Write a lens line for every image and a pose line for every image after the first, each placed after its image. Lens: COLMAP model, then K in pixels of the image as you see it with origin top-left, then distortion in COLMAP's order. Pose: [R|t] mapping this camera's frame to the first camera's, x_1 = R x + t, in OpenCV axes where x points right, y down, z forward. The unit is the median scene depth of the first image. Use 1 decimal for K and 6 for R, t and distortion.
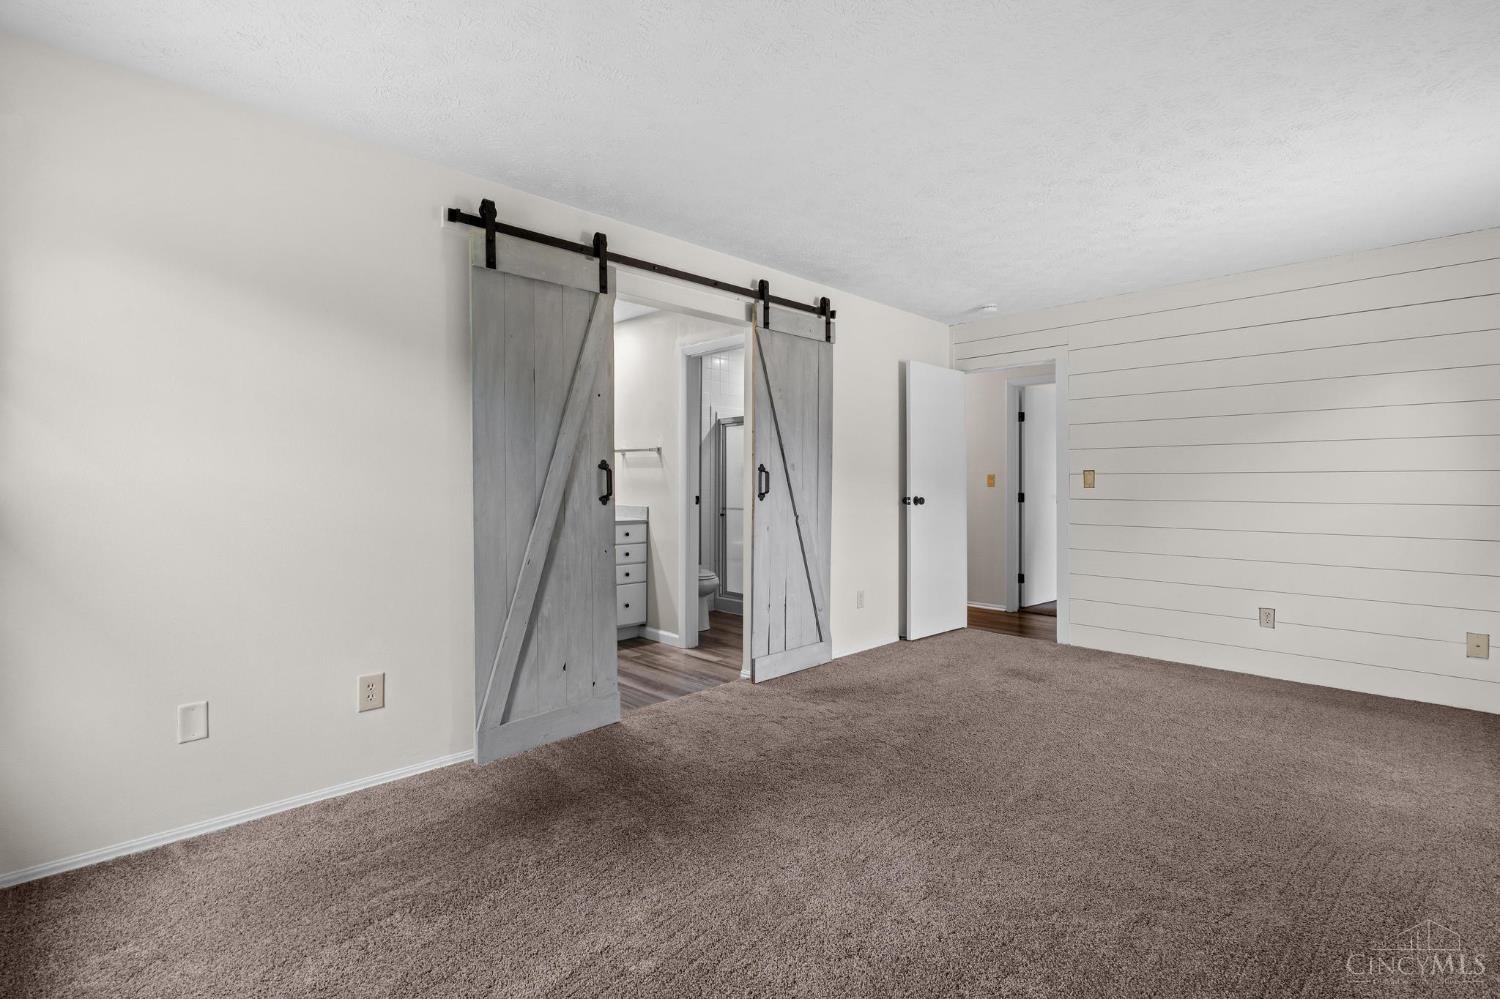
lens RADIAL K [[682.1, 0, 739.8], [0, 682.1, 492.1], [0, 0, 1]] dist [-0.004074, 0.000919]
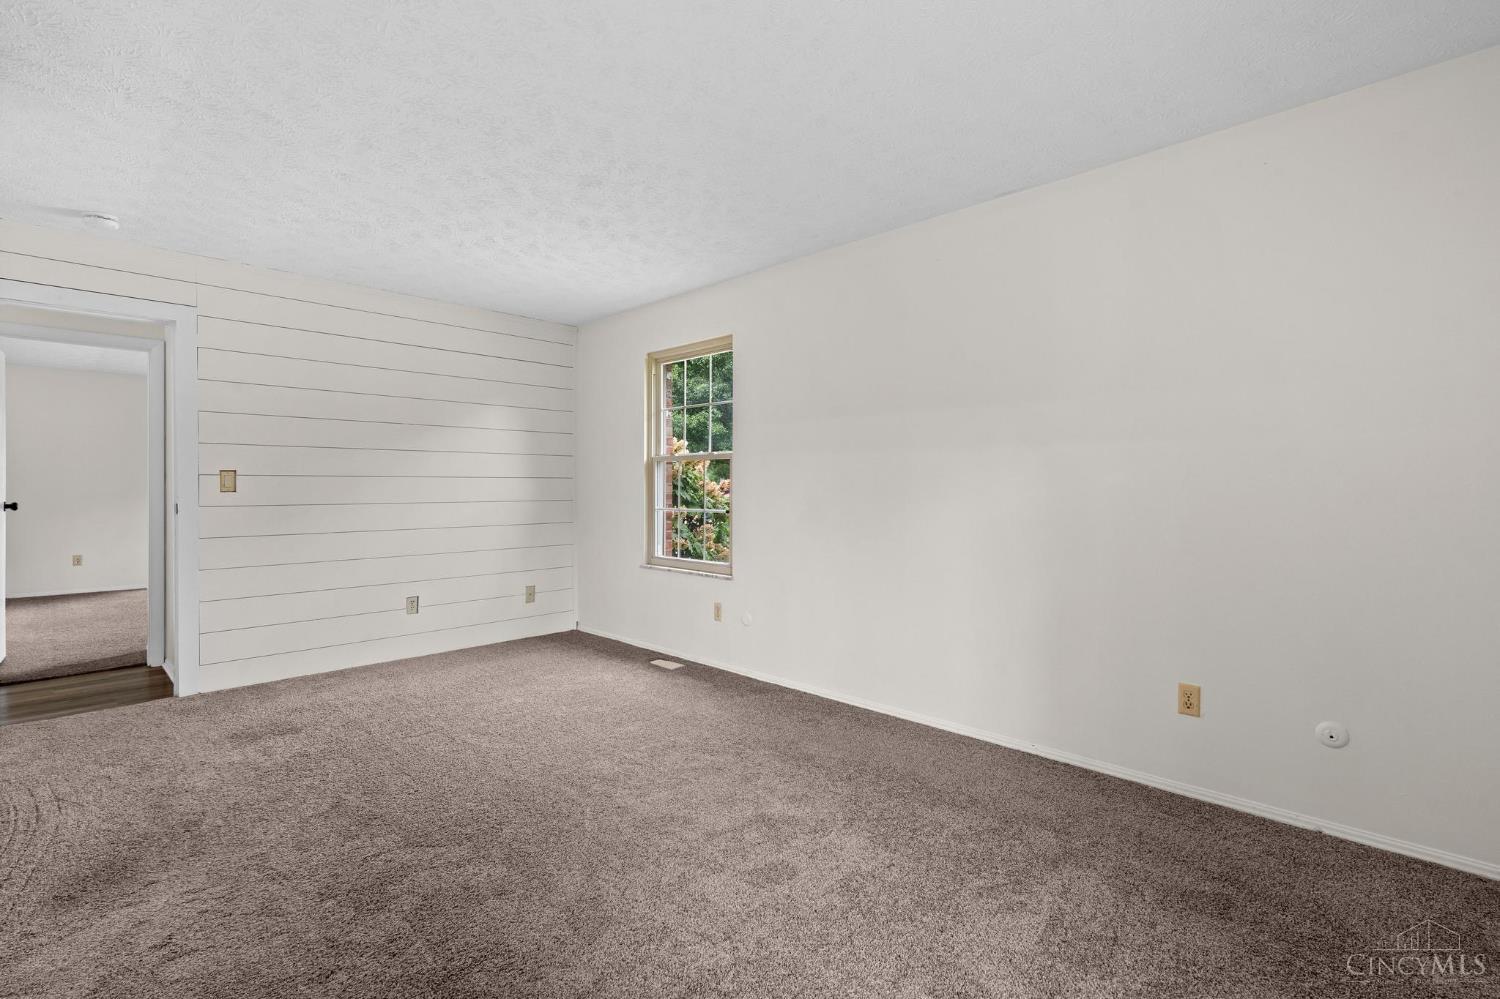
lens RADIAL K [[682.1, 0, 747.4], [0, 682.1, 492.8], [0, 0, 1]] dist [-0.004074, 0.000919]
pose [[-0.016195, -0.011399, 0.999804, -0.397942], [0.012247, 0.999858, 0.011598, -0.009124], [-0.999794, 0.012432, -0.016053, 0.499696]]
